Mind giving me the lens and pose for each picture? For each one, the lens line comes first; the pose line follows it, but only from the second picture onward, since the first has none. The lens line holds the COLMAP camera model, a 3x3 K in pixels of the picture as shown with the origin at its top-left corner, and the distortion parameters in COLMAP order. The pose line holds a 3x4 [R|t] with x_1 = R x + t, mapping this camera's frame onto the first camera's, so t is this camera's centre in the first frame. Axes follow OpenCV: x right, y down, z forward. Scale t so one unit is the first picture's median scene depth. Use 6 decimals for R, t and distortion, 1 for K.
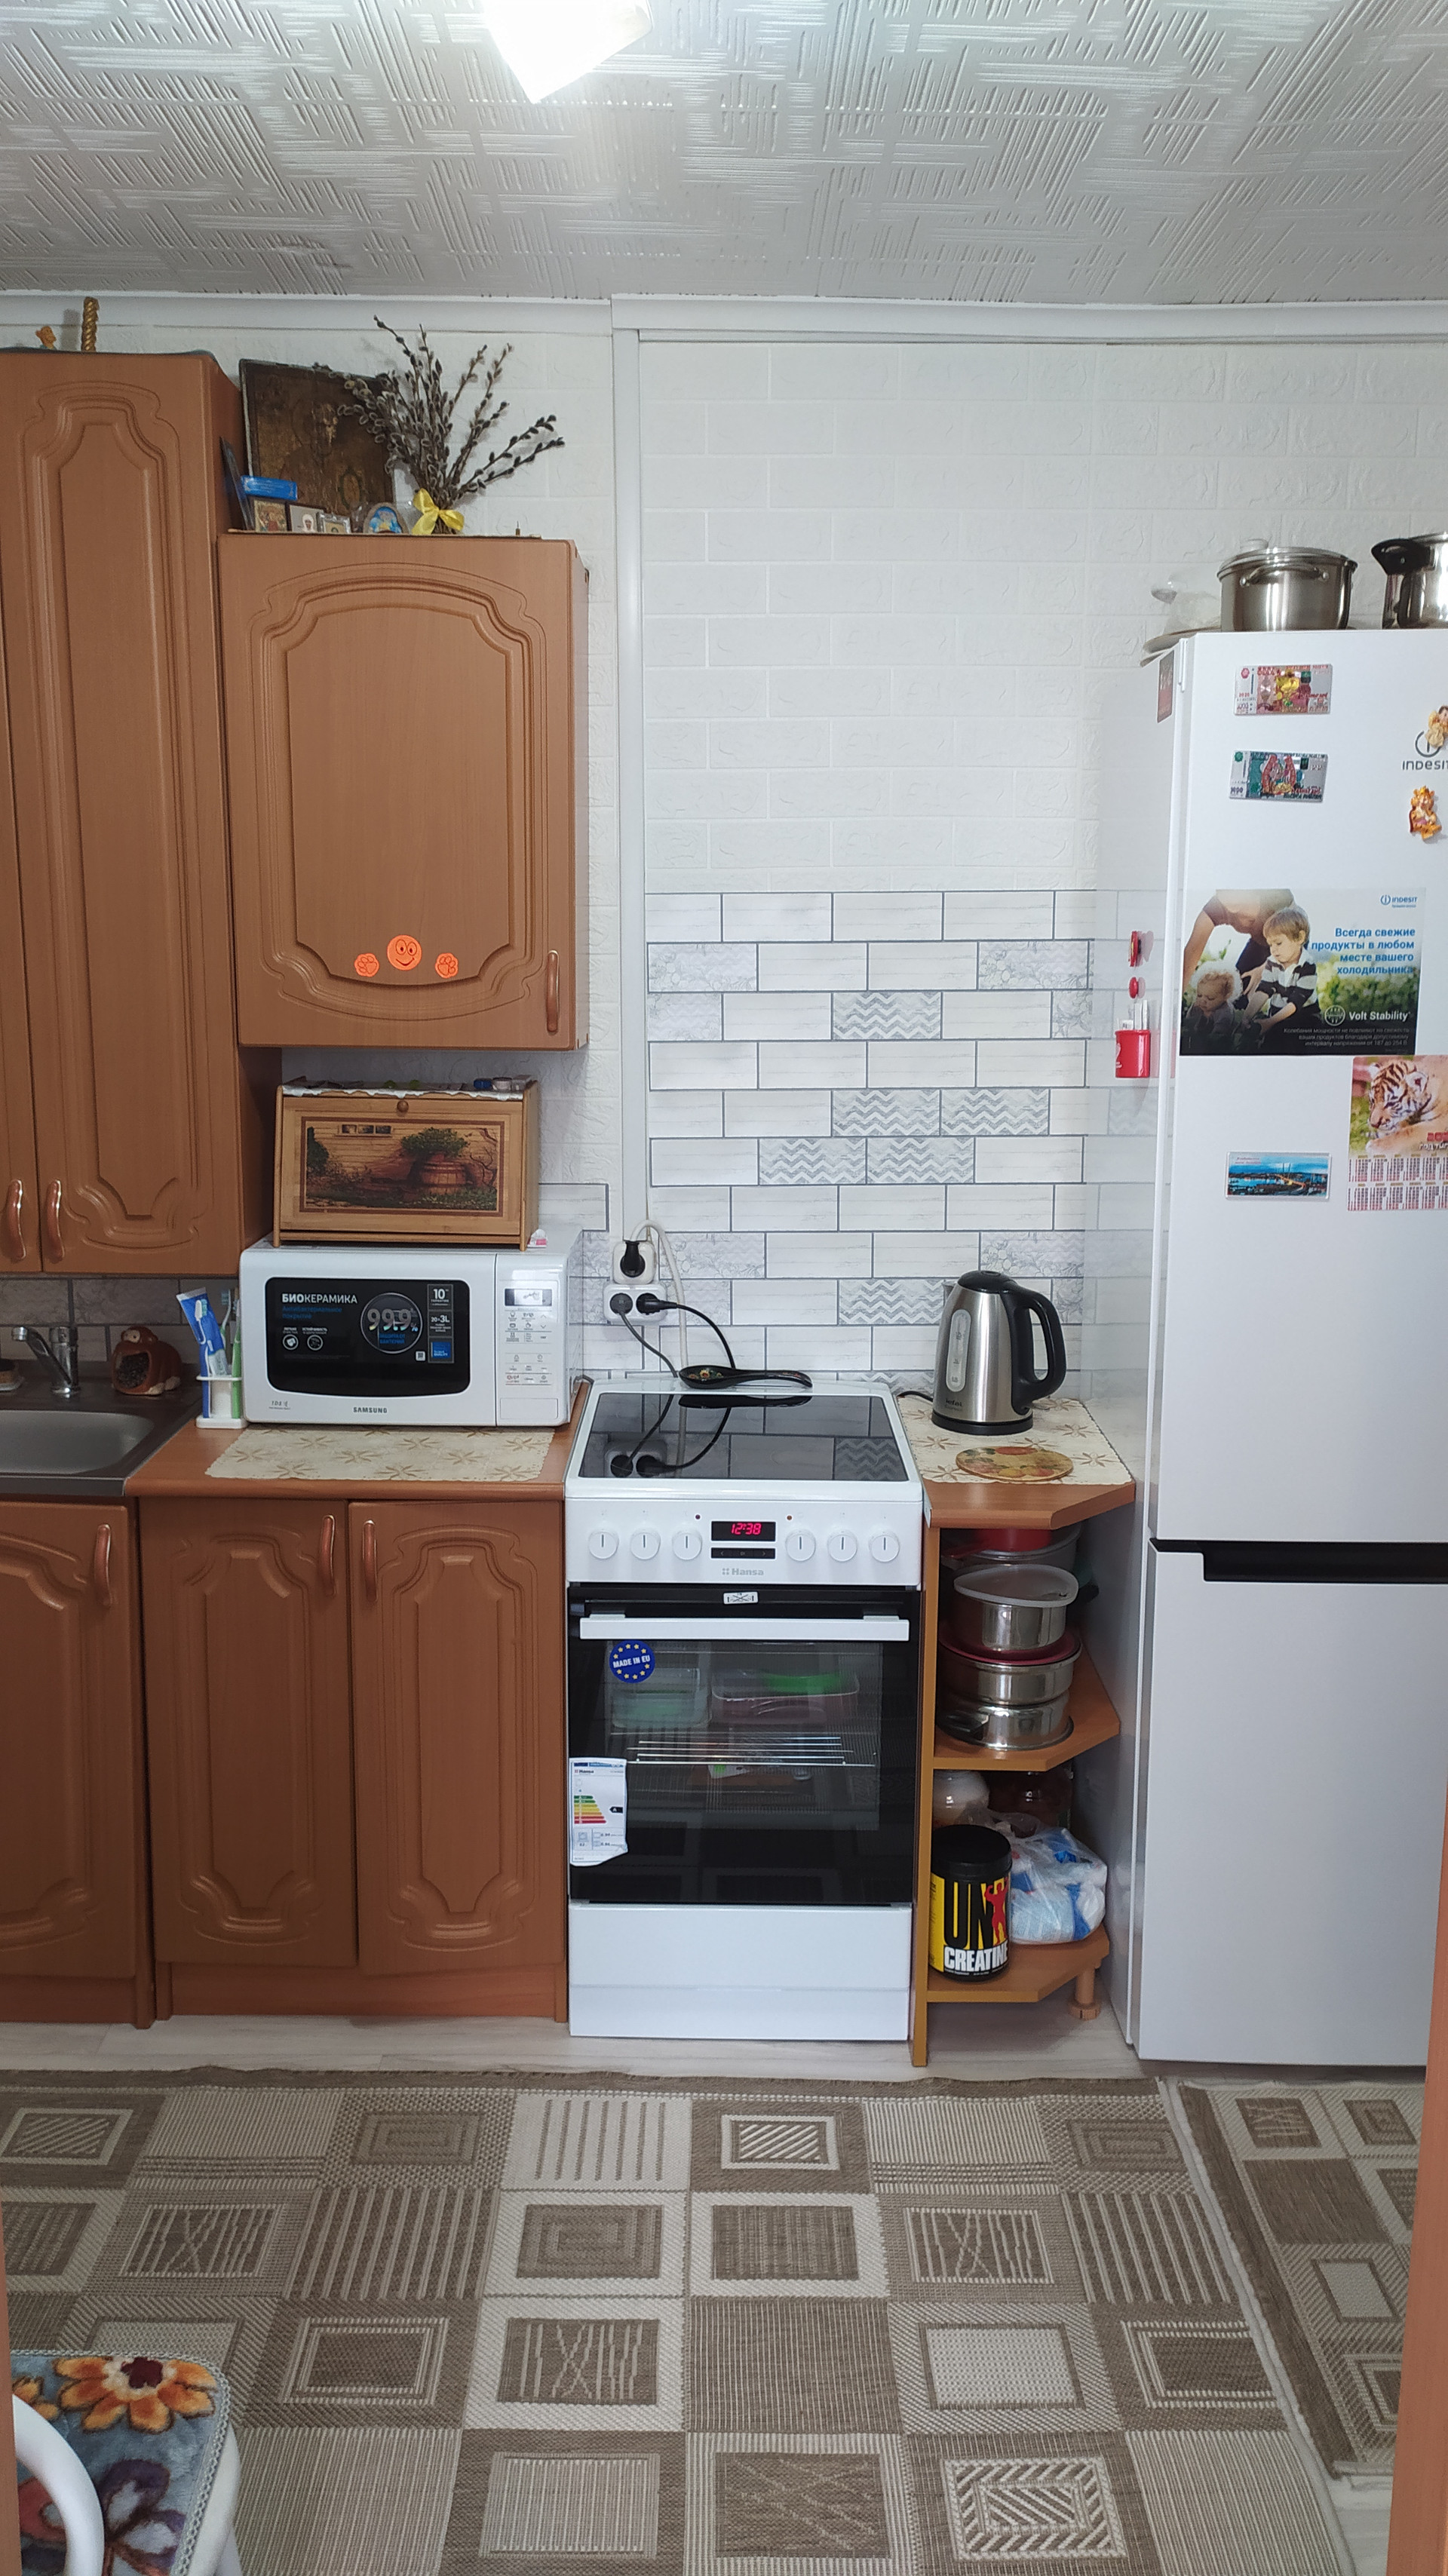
lens RADIAL K [[1930.7, 0, 708.7], [0, 1930.7, 1290.2], [0, 0, 1]] dist [0.056629, -0.059997]
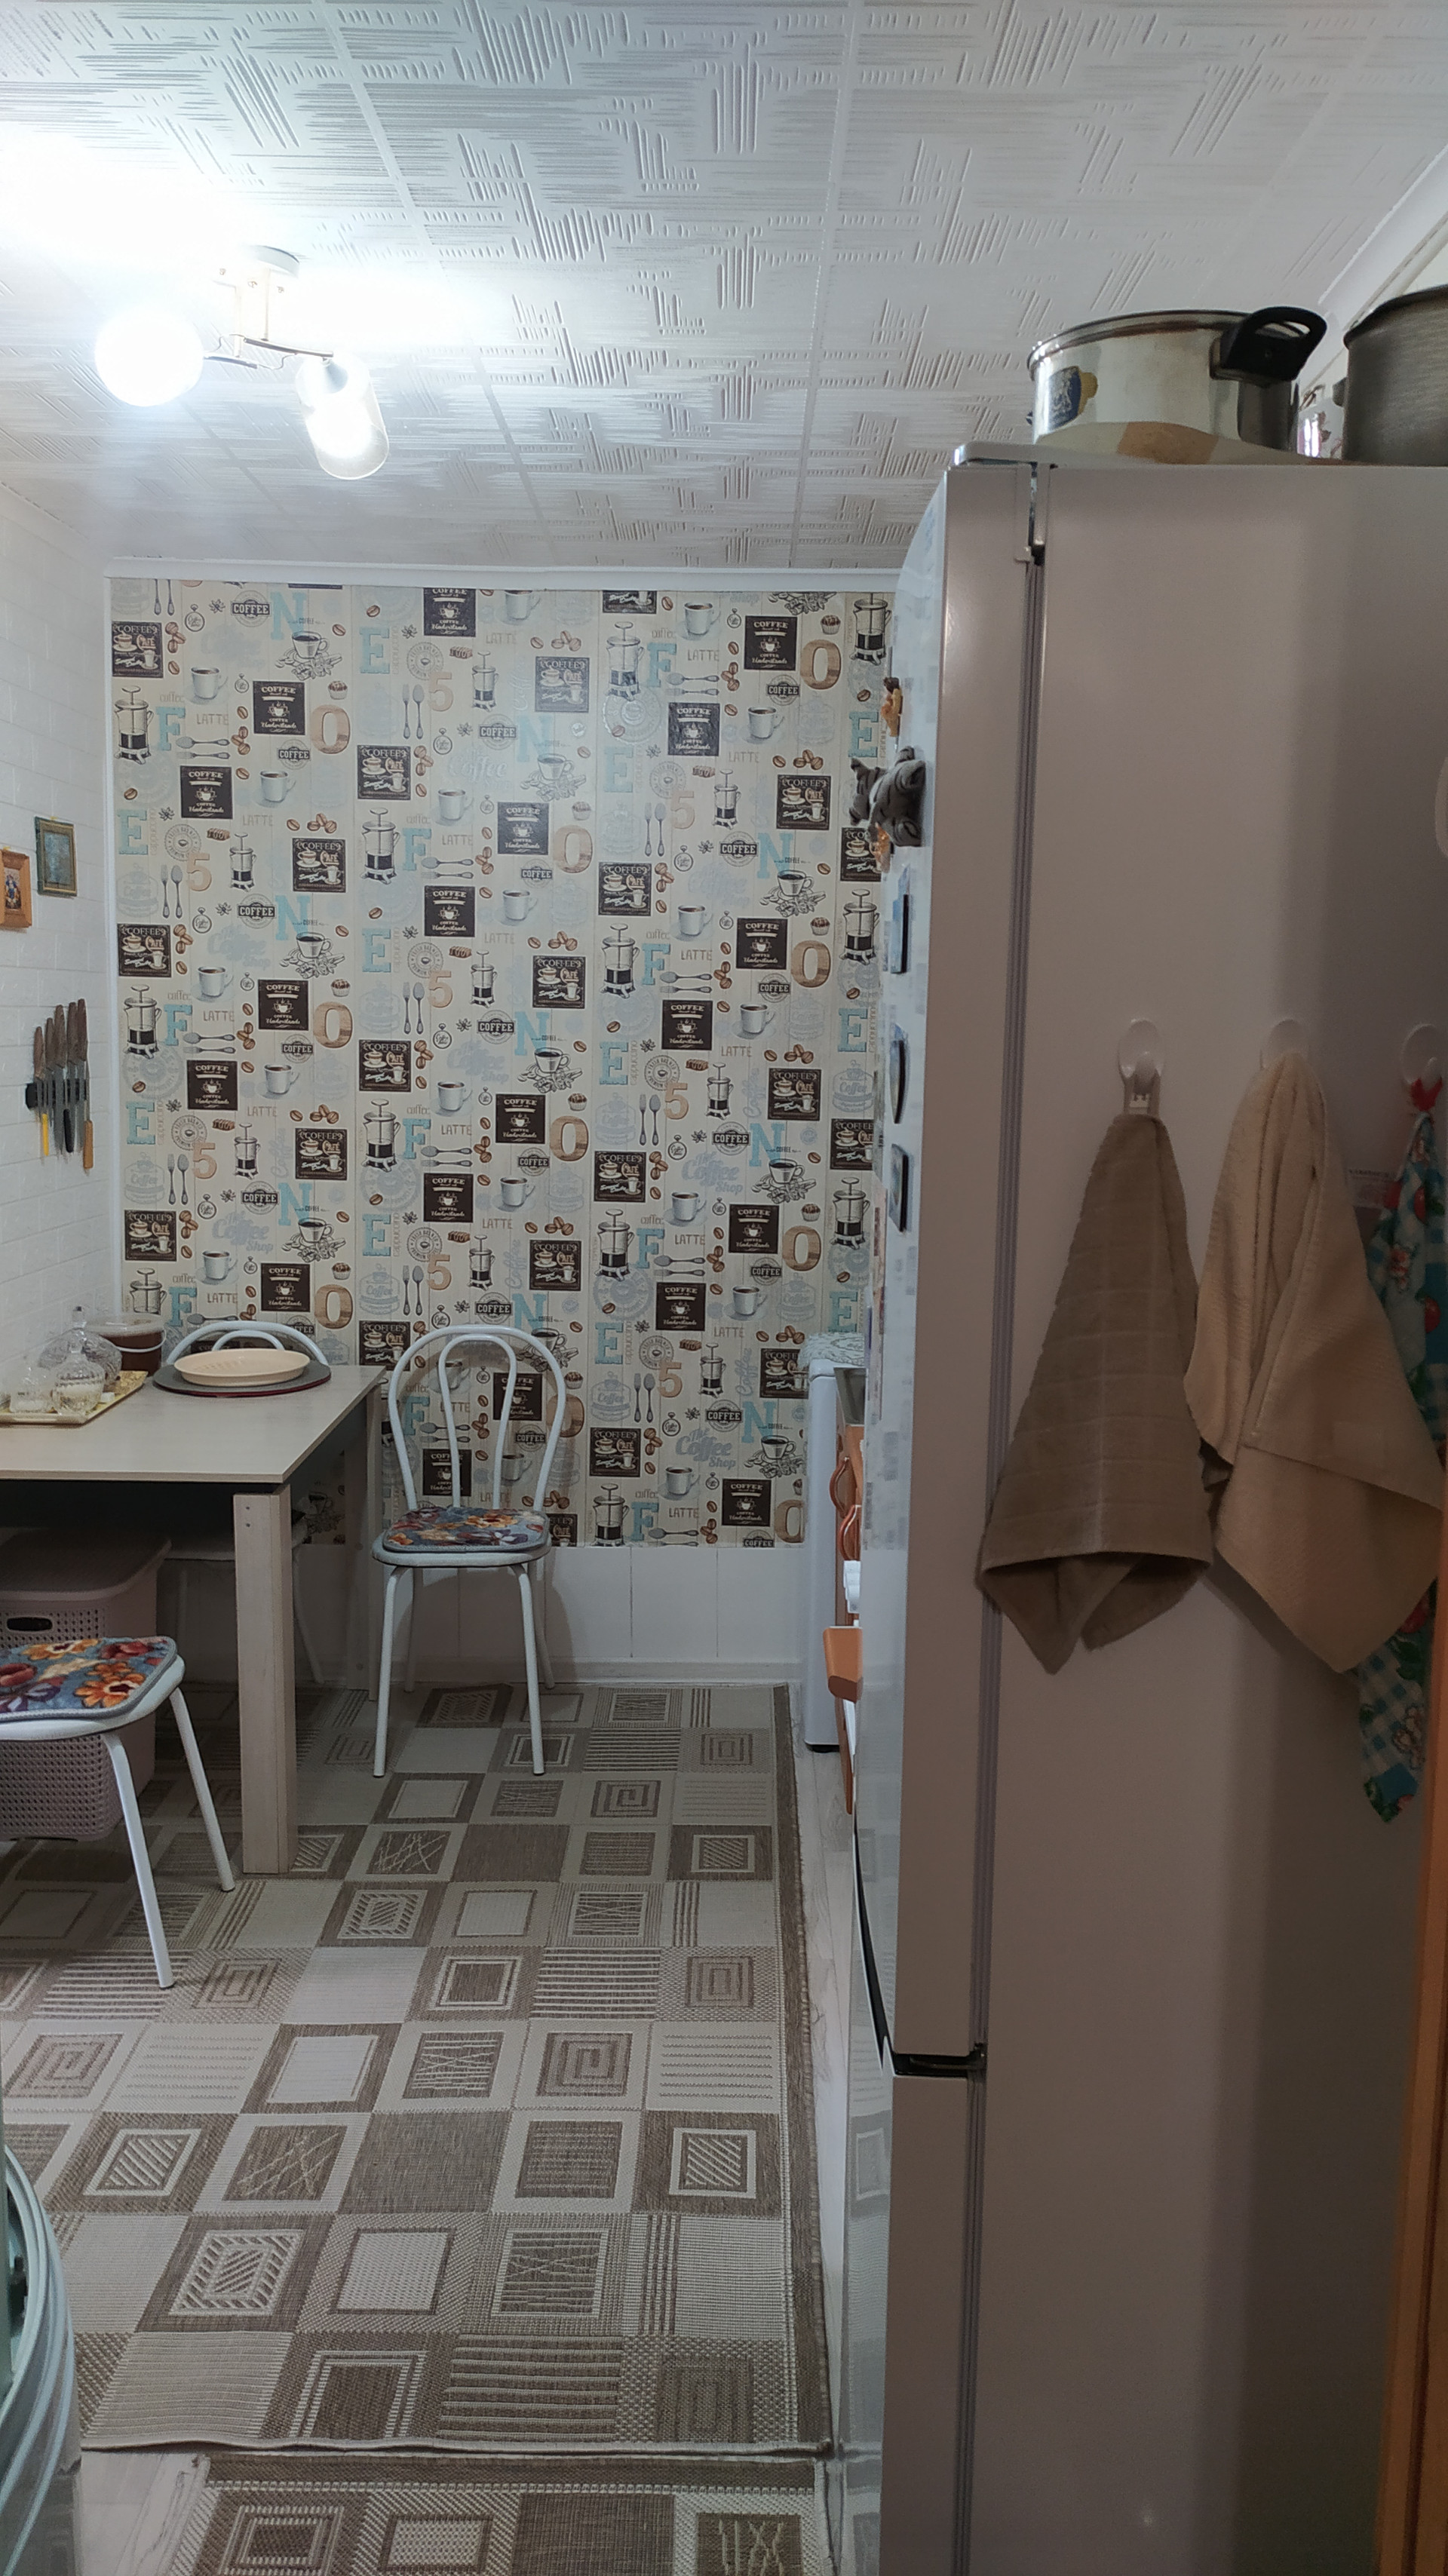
lens RADIAL K [[1930.7, 0, 733.8], [0, 1930.7, 1273.5], [0, 0, 1]] dist [0.056629, -0.059997]
pose [[-0.005546, 0.139786, -0.990166, 1.065163], [-0.196299, 0.970764, 0.138146, -0.180905], [0.980528, 0.195135, 0.022056, 0.951445]]
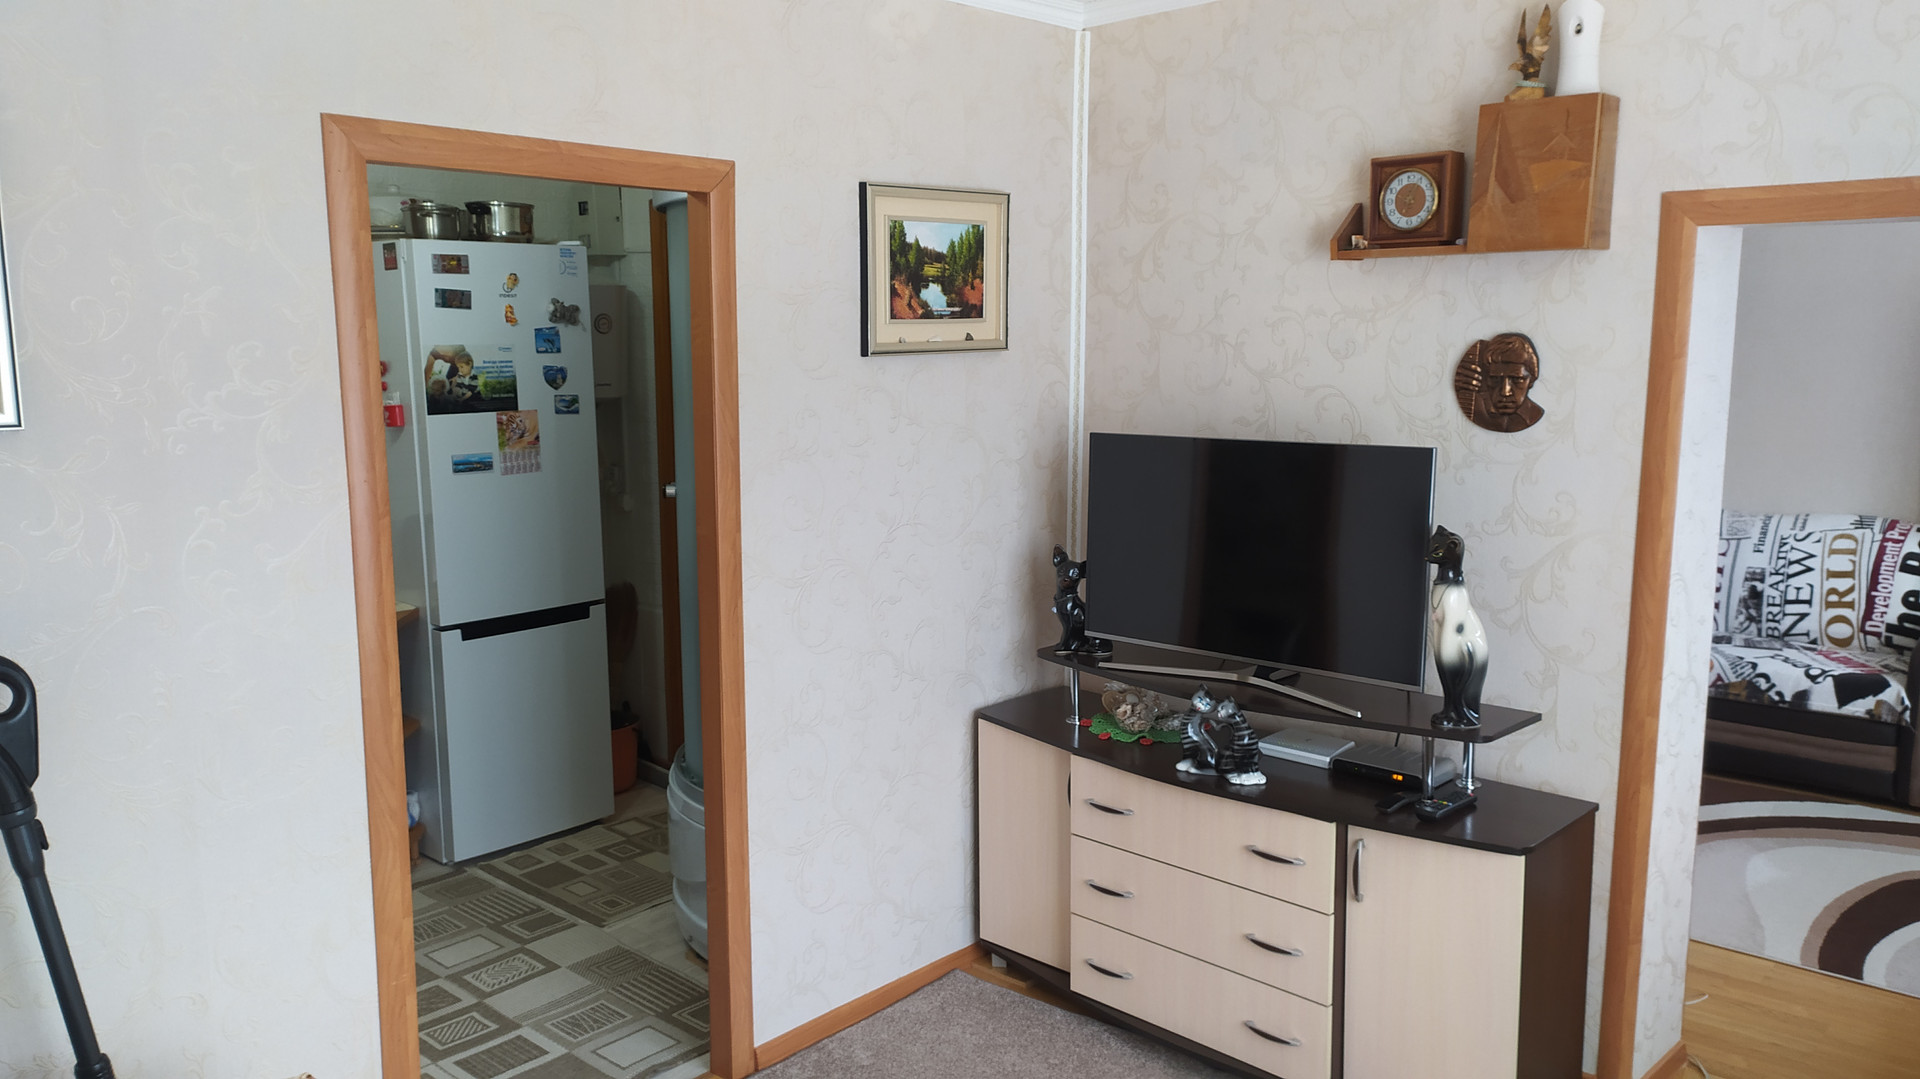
lens RADIAL K [[1439.0, 0, 997.5], [0, 1439.0, 551.8], [0, 0, 1]] dist [0.056629, -0.059997]
pose [[0.657203, -0.122897, 0.743627, -0.633346], [0.142483, 0.989085, 0.037540, 0.075347], [-0.740124, 0.081283, 0.667540, -0.672206]]
